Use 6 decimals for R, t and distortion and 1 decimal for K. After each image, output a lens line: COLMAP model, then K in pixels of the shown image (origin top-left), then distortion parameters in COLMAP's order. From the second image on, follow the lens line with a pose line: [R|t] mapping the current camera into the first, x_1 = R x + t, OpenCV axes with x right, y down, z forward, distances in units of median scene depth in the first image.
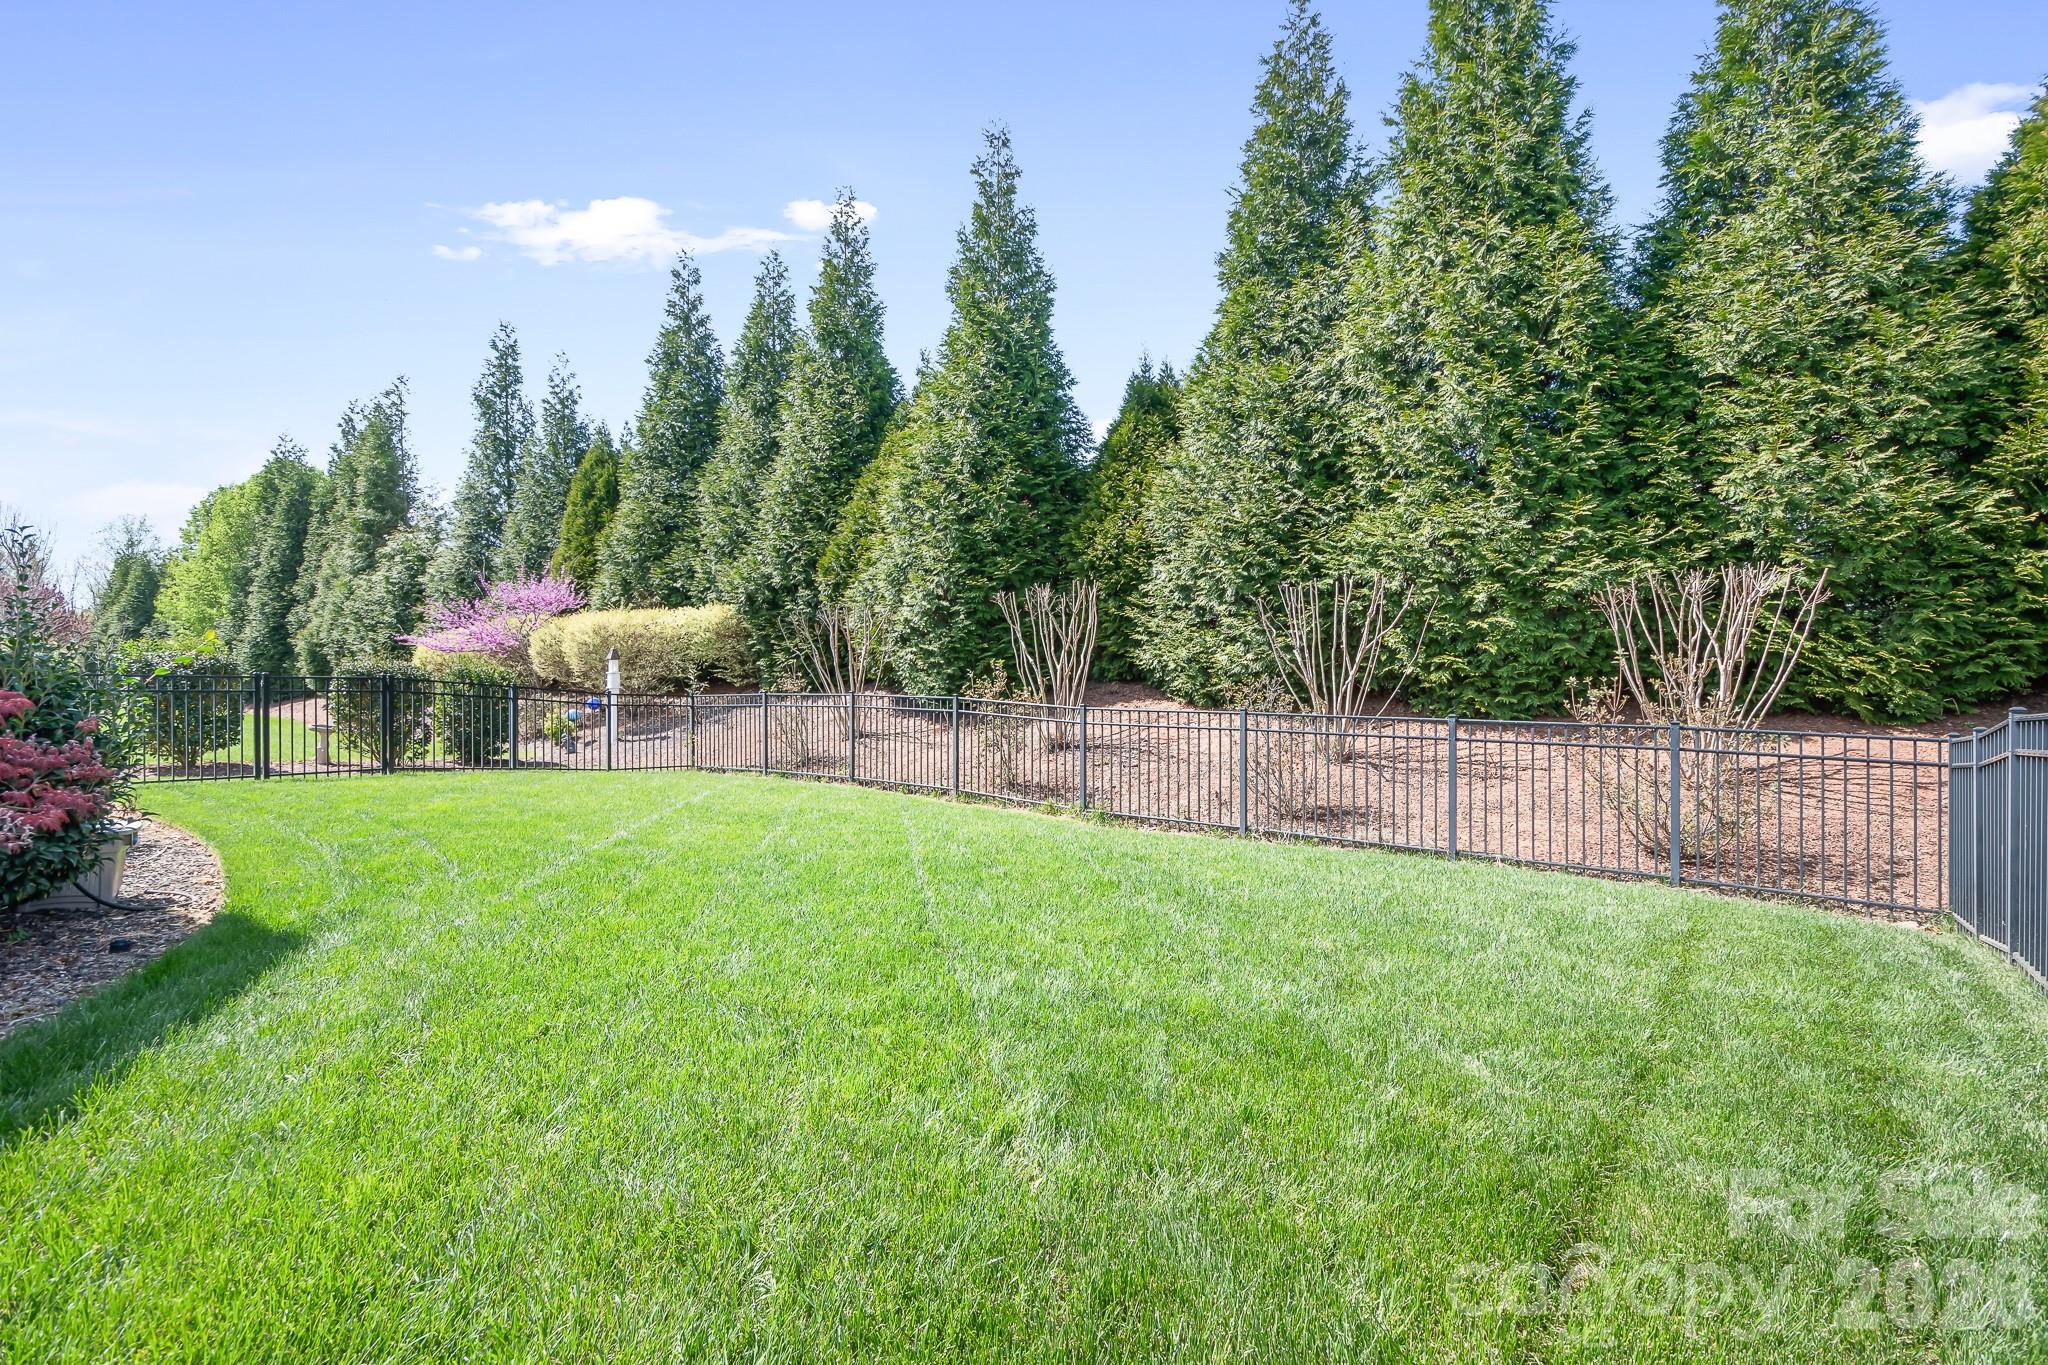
lens RADIAL K [[957.4, 0, 1016.2], [0, 957.4, 683.2], [0, 0, 1]] dist [0.014295, -0.003832]
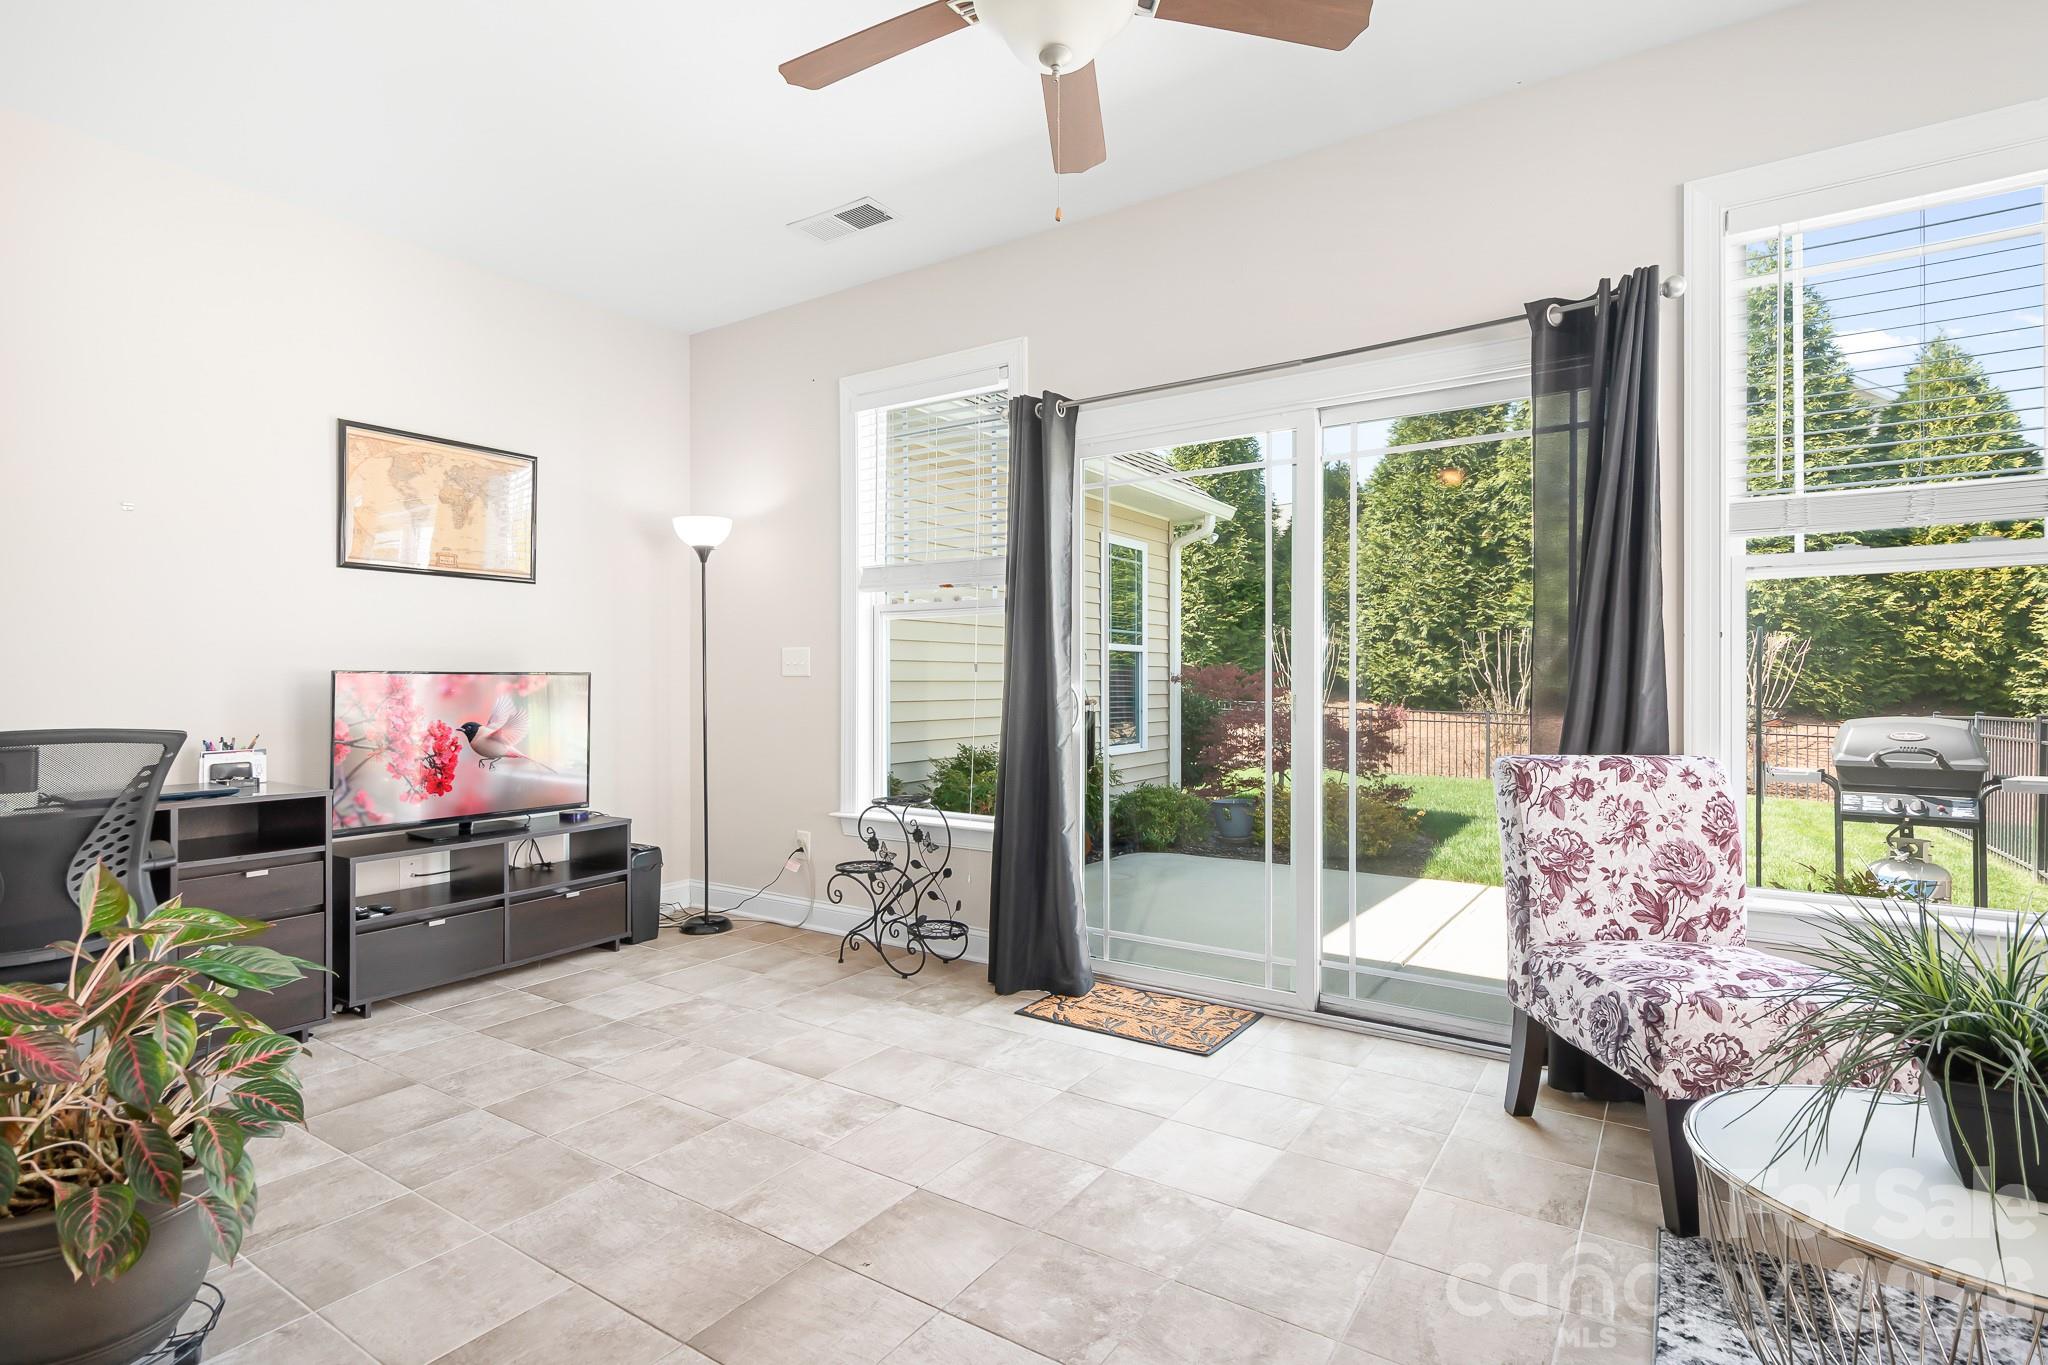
lens RADIAL K [[1006.4, 0, 1008.0], [0, 1006.4, 679.5], [0, 0, 1]] dist [0.014274, -0.000575]
pose [[0.996676, 0.001415, 0.081453, -0.573272], [-0.002069, 0.999966, 0.007953, -0.031595], [-0.081439, -0.008095, 0.996645, -0.549299]]
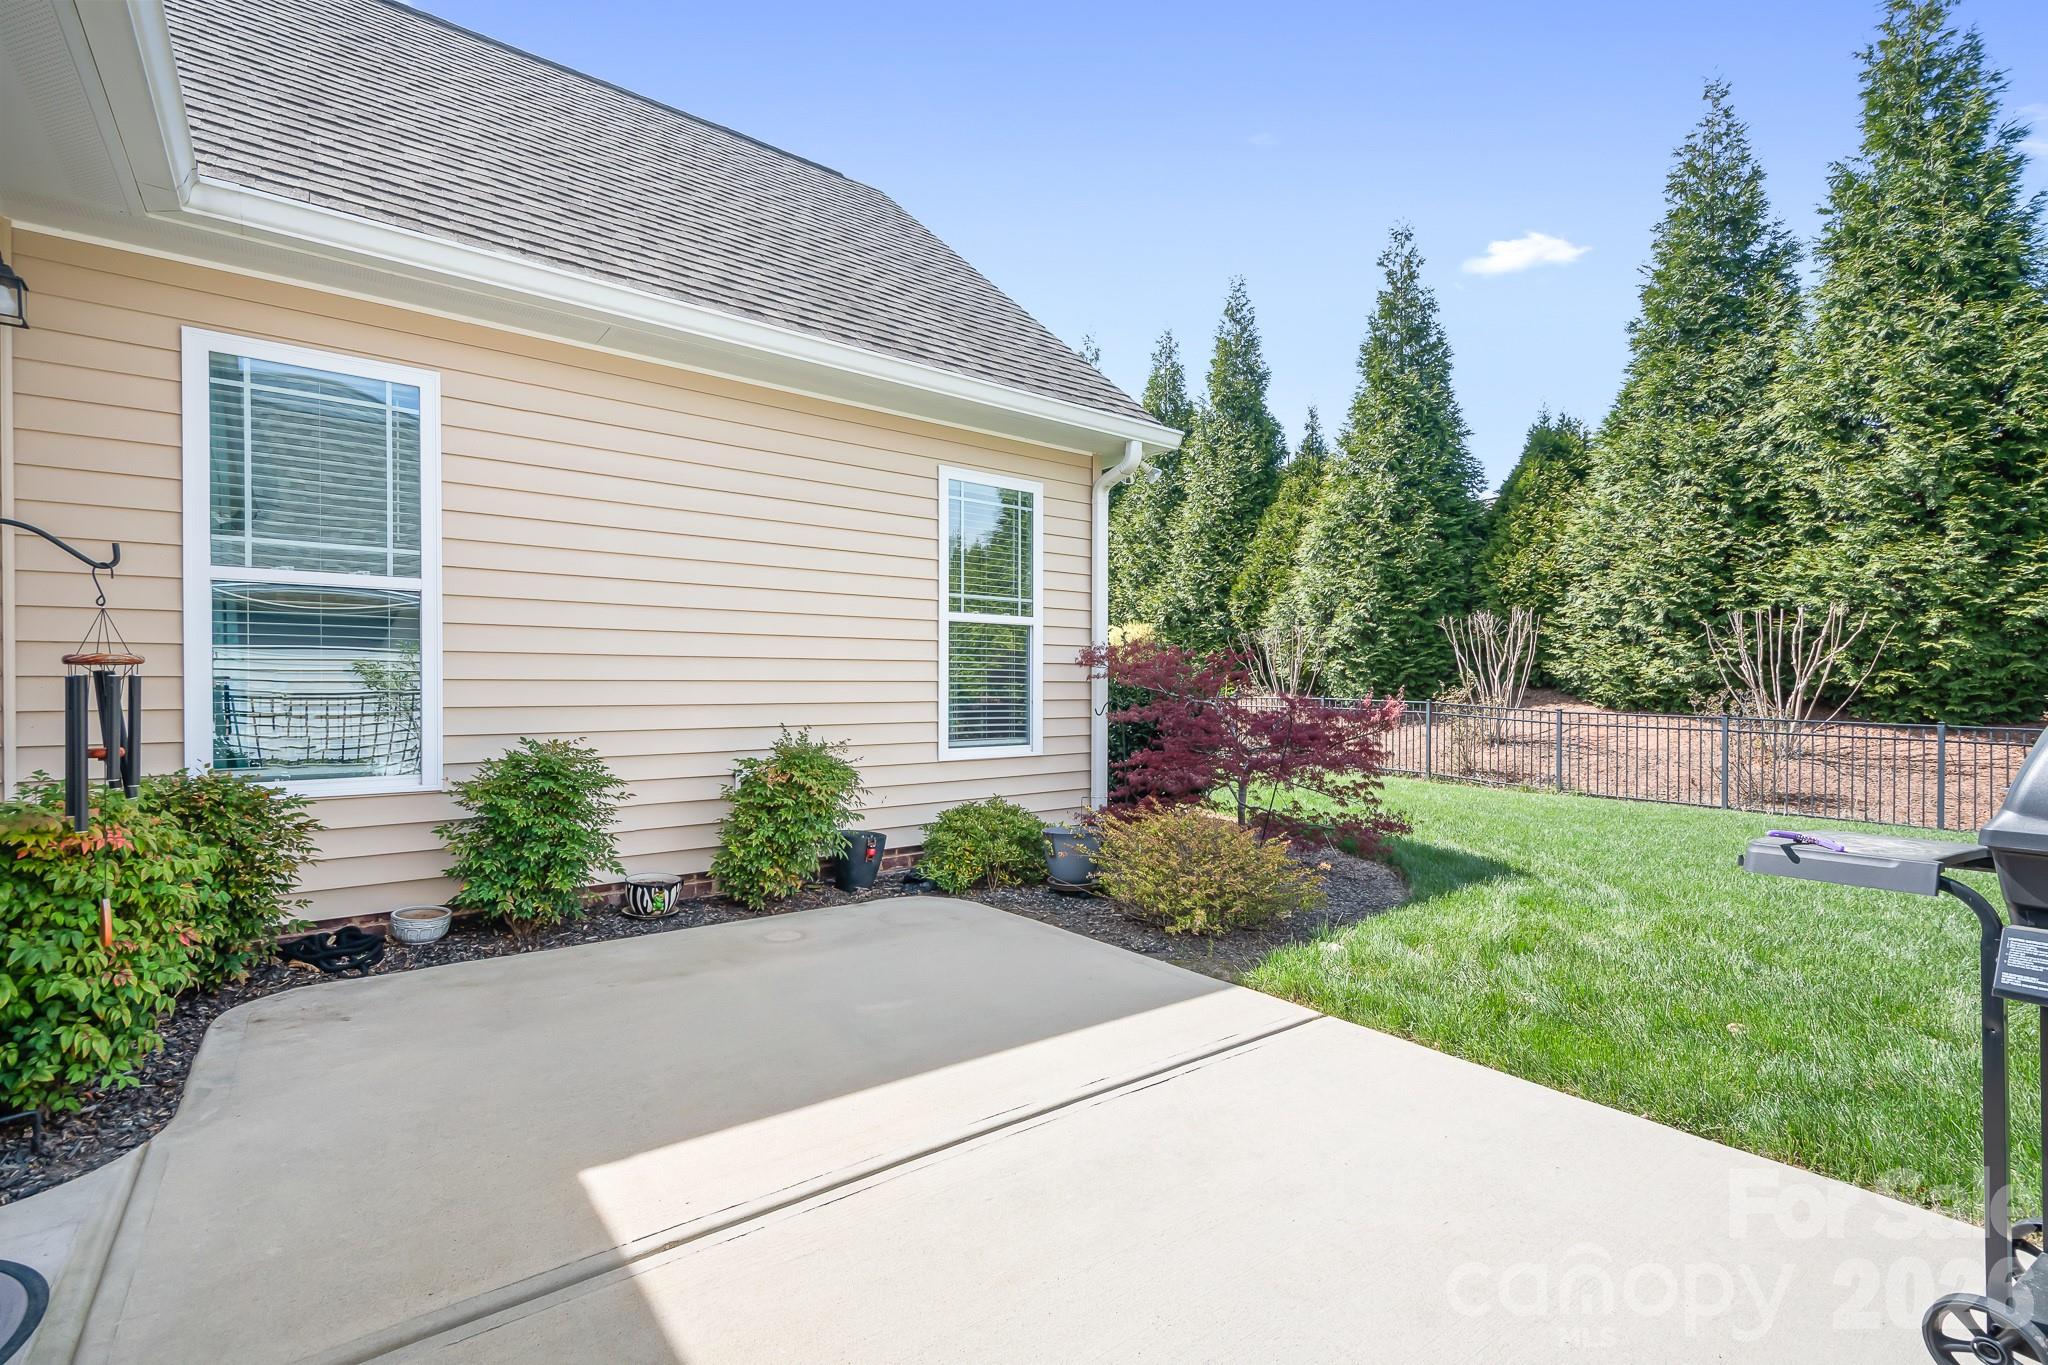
lens RADIAL K [[914.7, 0, 1006.3], [0, 914.7, 689.2], [0, 0, 1]] dist [0.010312, -0.003920]
pose [[0.971963, 0.003564, -0.235106, -0.307399], [-0.000632, 0.999921, 0.012546, -0.016782], [0.235132, -0.012046, 0.971889, -0.320129]]
